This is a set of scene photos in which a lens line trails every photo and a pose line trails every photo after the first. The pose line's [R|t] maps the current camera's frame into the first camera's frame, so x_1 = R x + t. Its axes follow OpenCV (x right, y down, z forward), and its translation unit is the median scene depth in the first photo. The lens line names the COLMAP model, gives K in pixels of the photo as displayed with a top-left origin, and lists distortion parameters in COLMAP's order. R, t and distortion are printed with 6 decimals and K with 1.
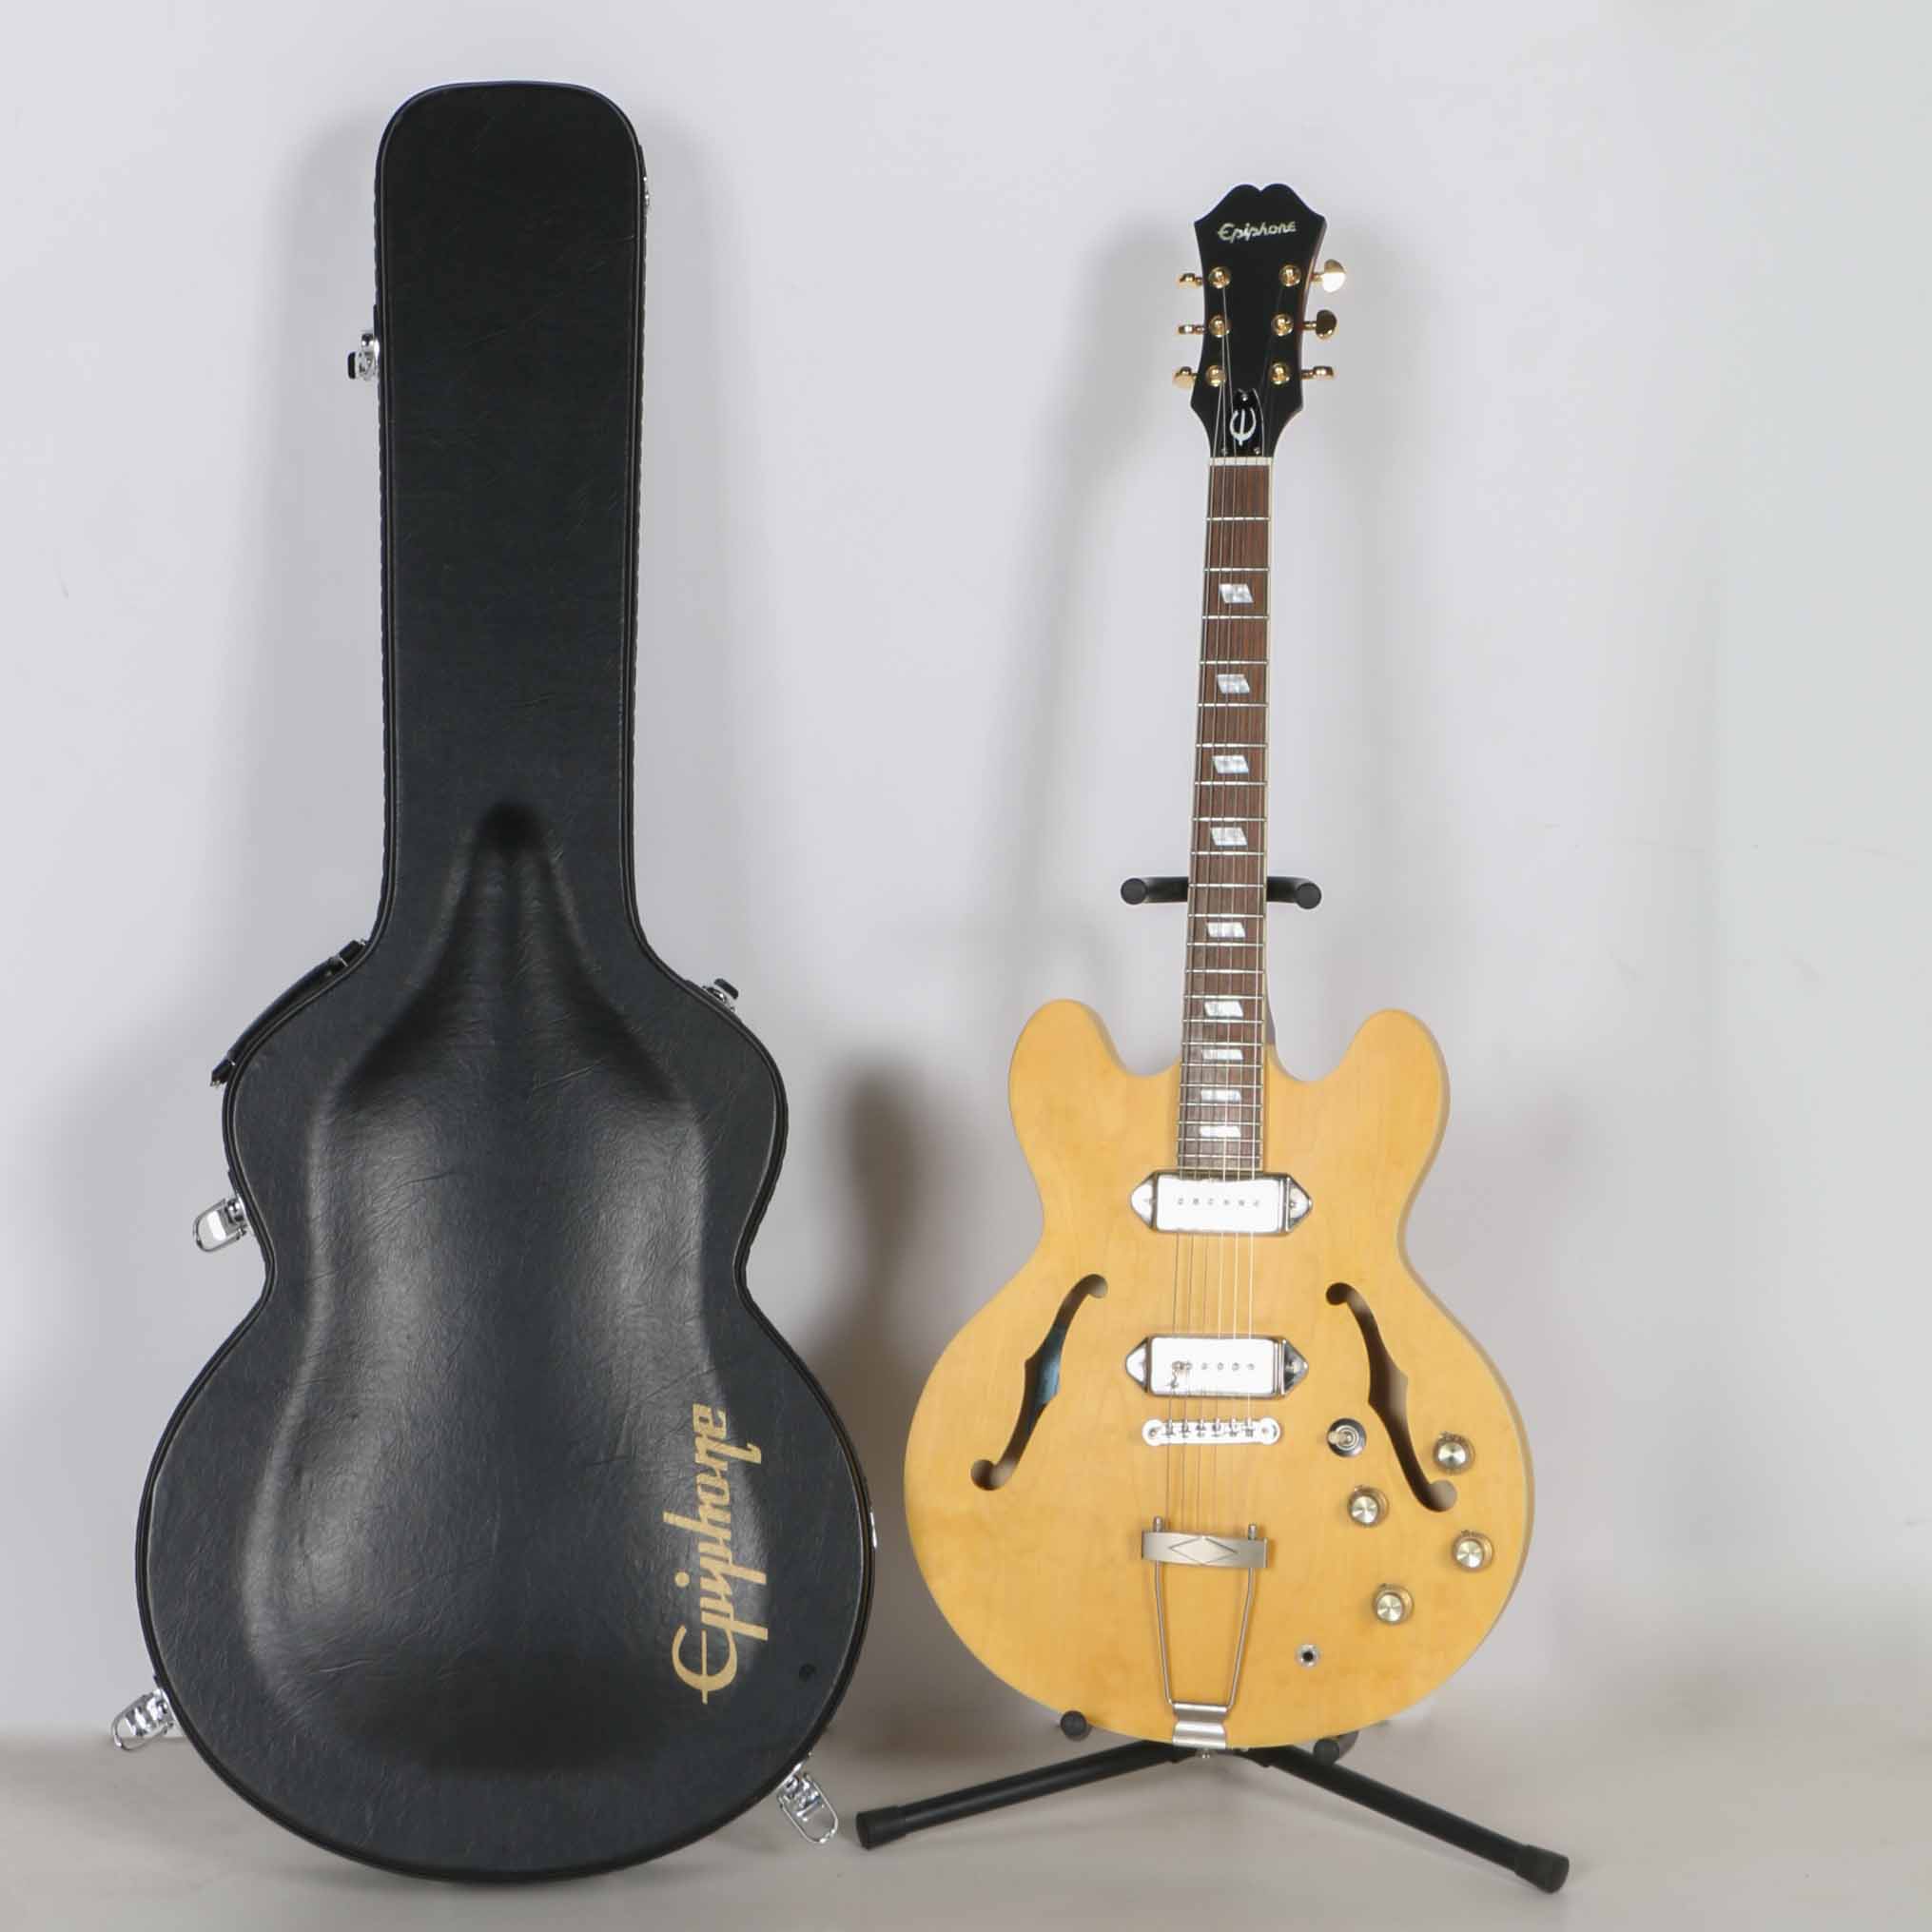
lens RADIAL K [[4954.1, 0, 963.0], [0, 4954.1, 982.1], [0, 0, 1]] dist [0.059644, 0.000000]
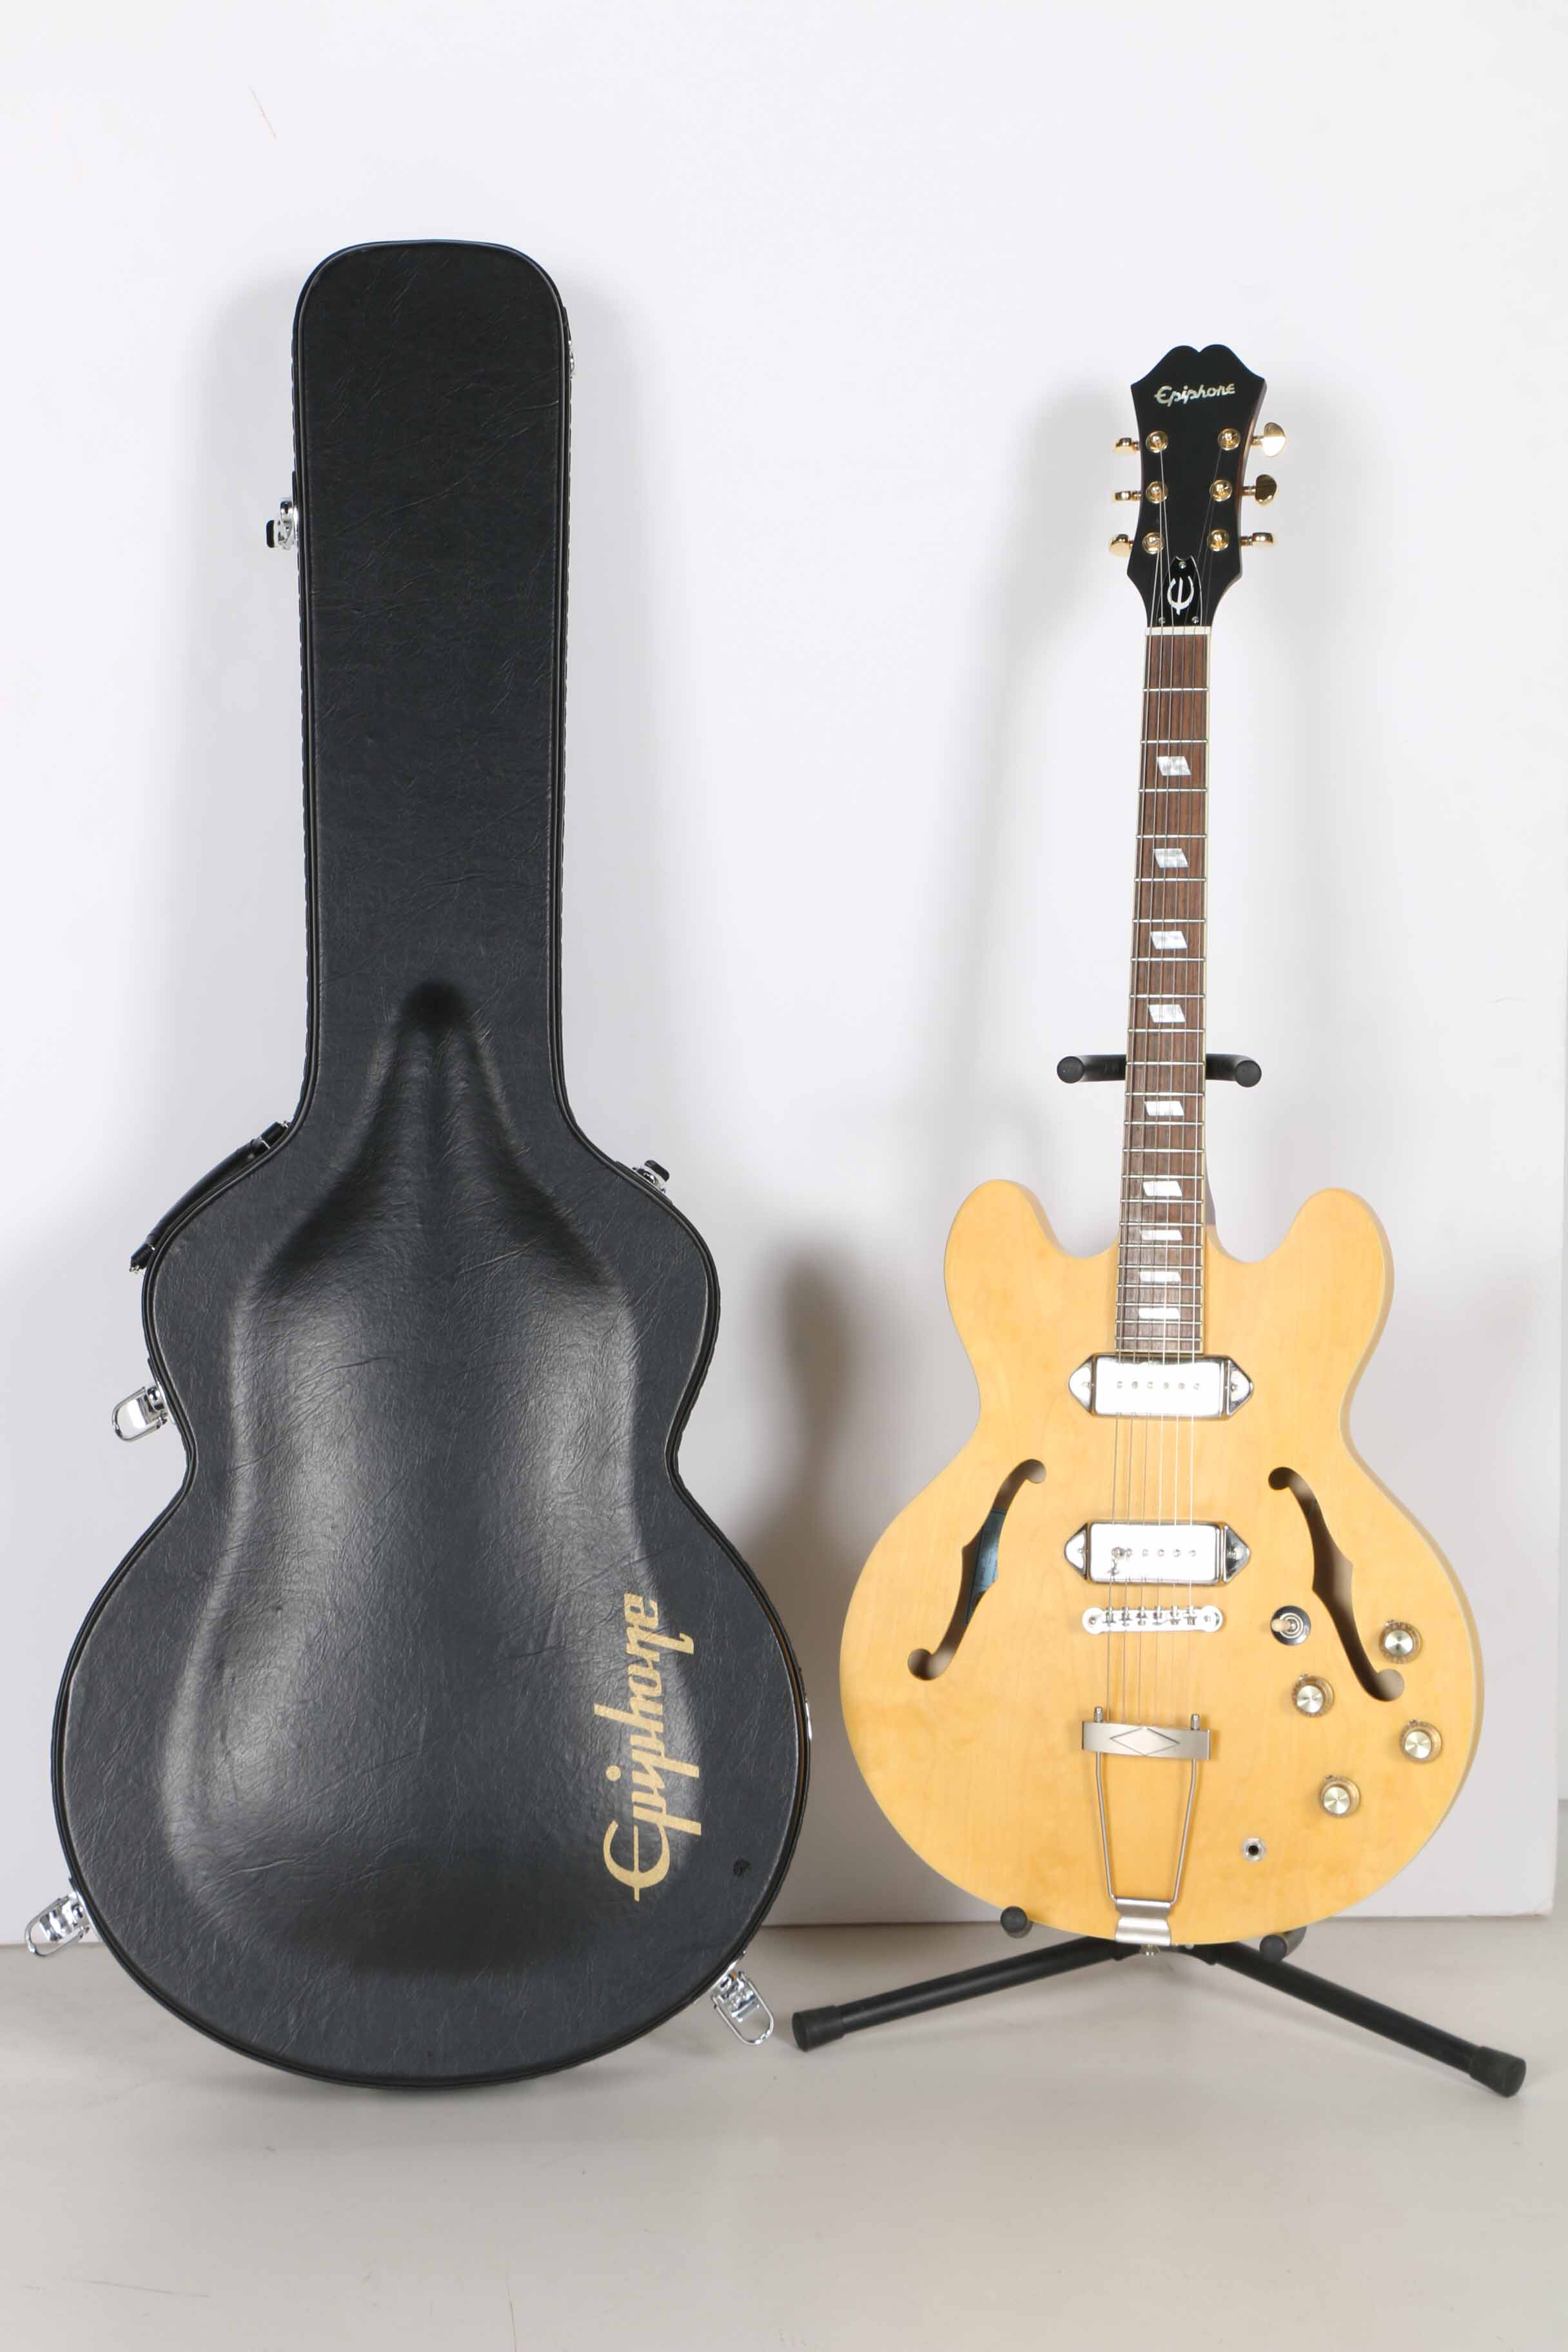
lens RADIAL K [[5187.1, 0, 798.0], [0, 5187.1, 1165.6], [0, 0, 1]] dist [0.263872, 0.000000]
pose [[0.999803, -0.004183, -0.019408, 0.000293], [0.004206, 0.999991, 0.001131, -0.000652], [0.019403, -0.001213, 0.999811, -0.031523]]
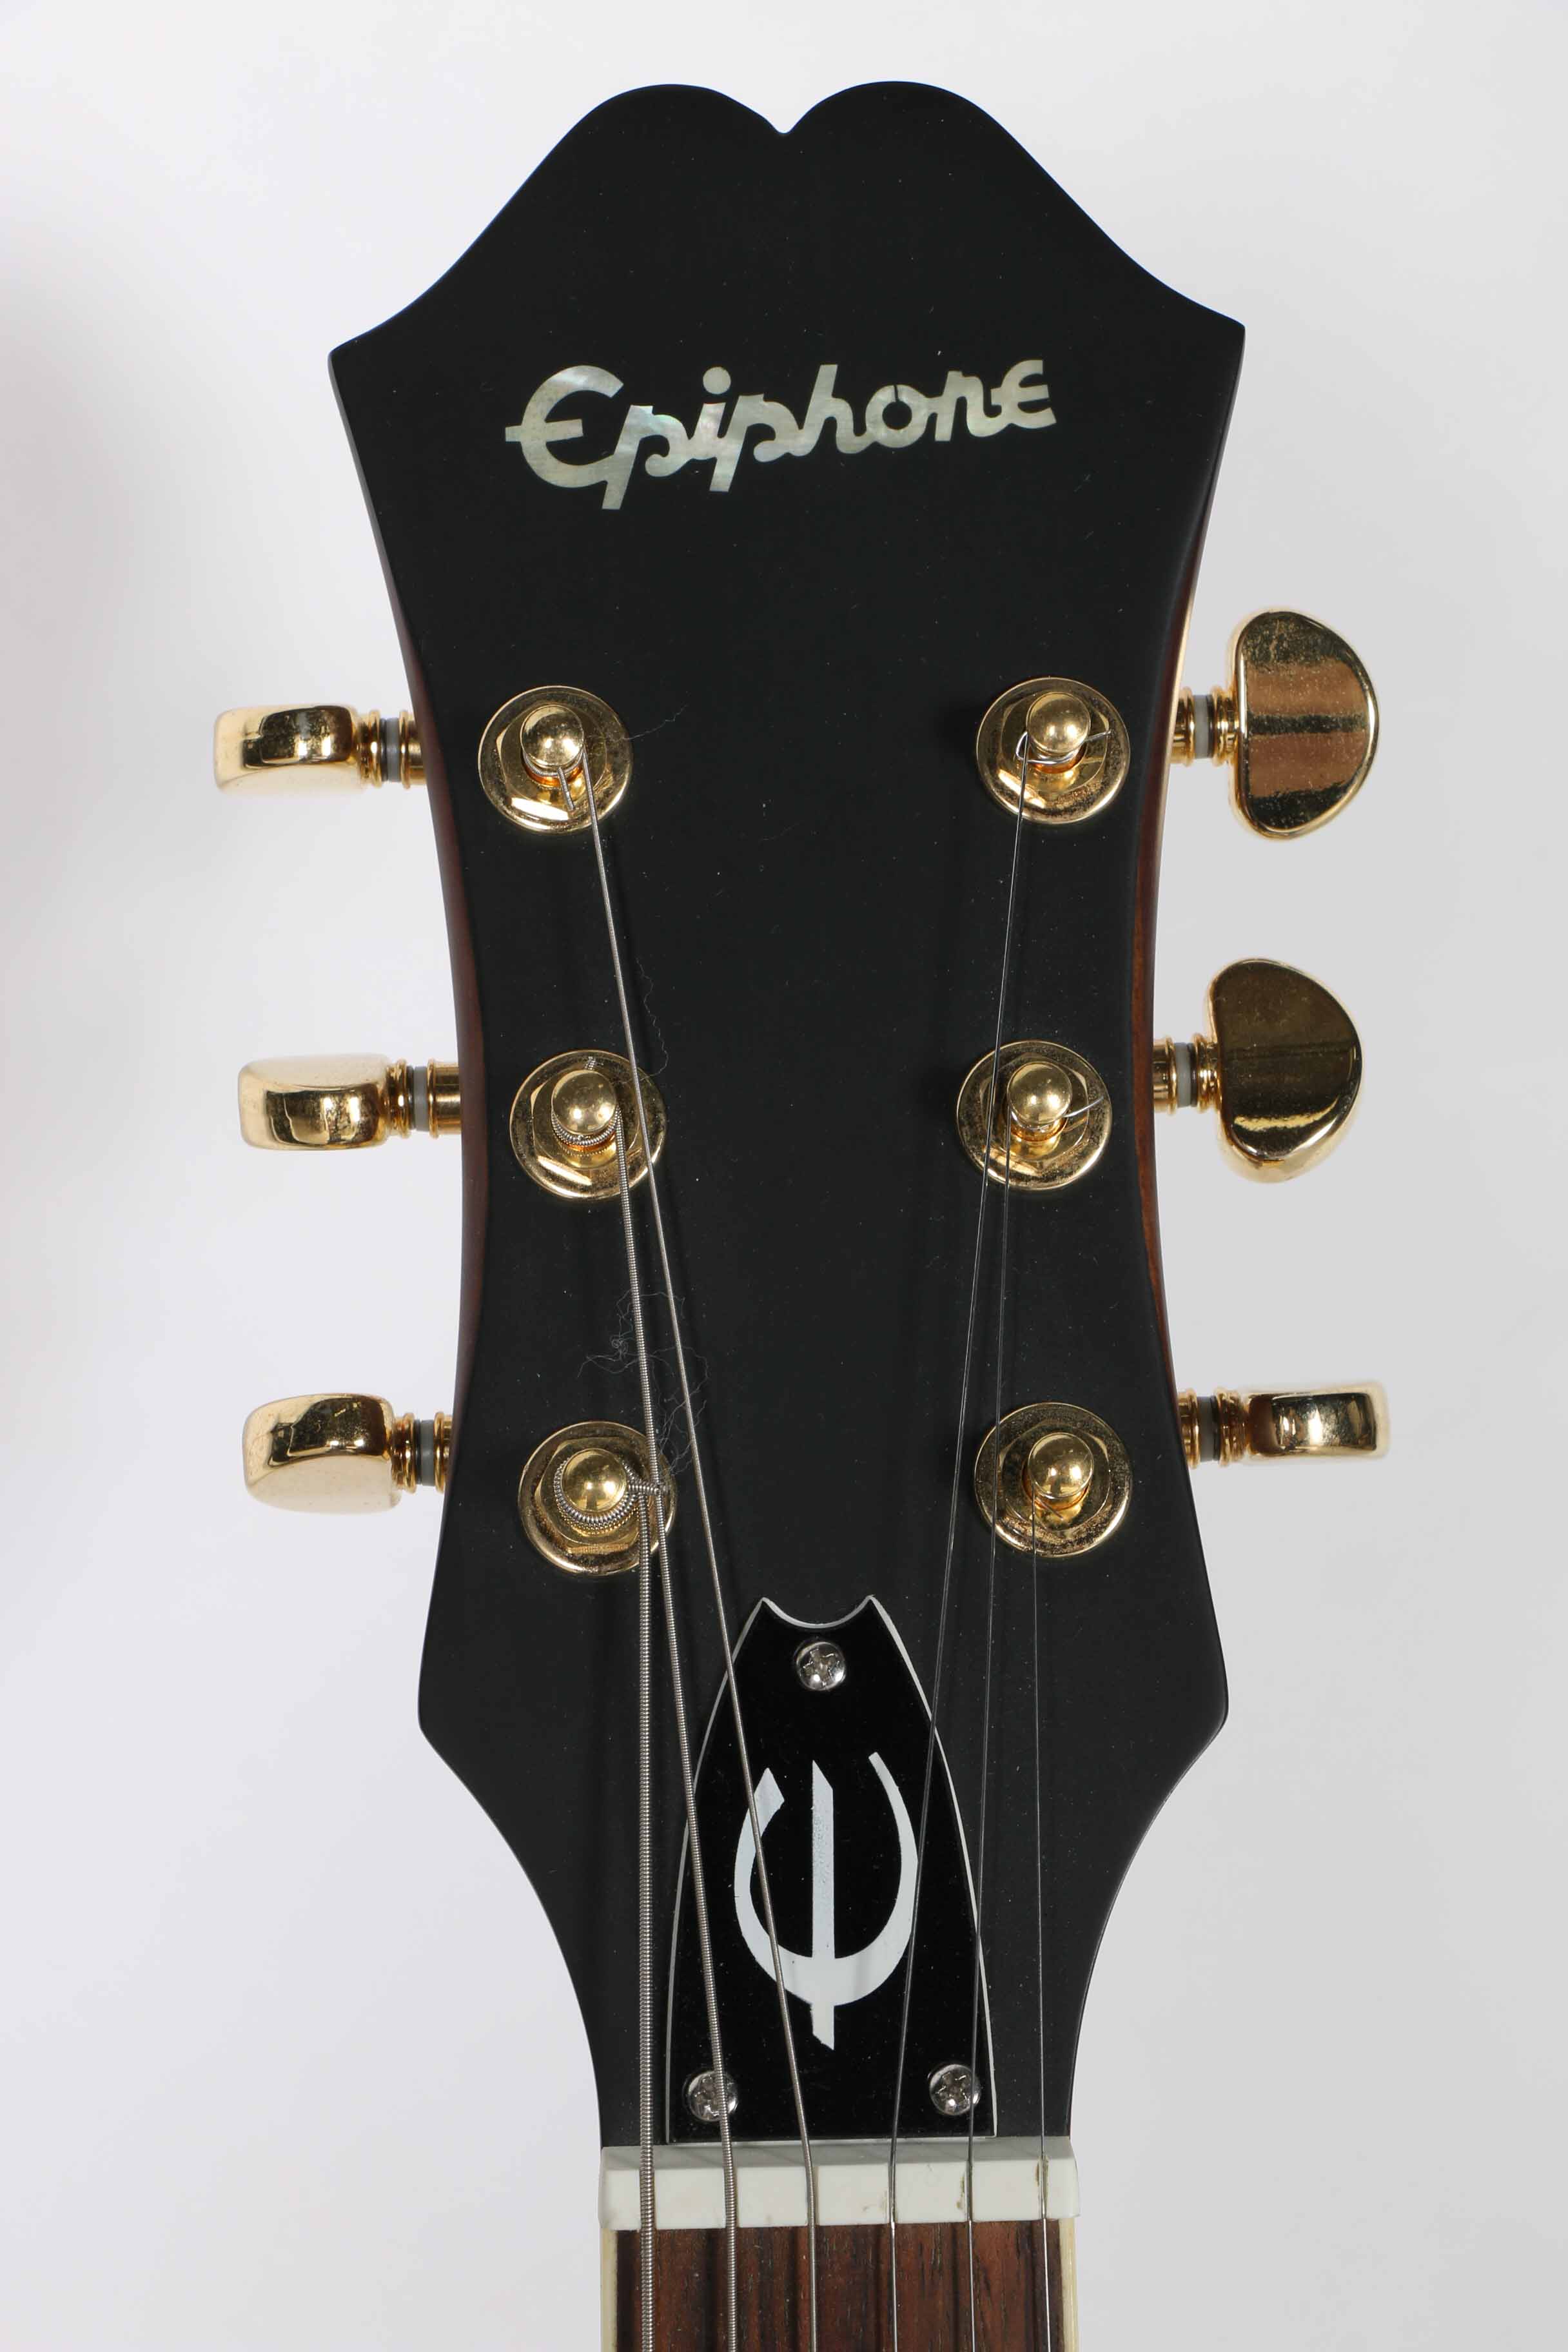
lens RADIAL K [[6827.9, 0, 782.7], [0, 6827.9, 1173.3], [0, 0, 1]] dist [0.223186, 0.000000]
pose [[0.972672, -0.047886, 0.227191, 0.012553], [0.034772, 0.997509, 0.061378, -0.140697], [-0.229564, -0.051801, 0.971914, 0.798168]]
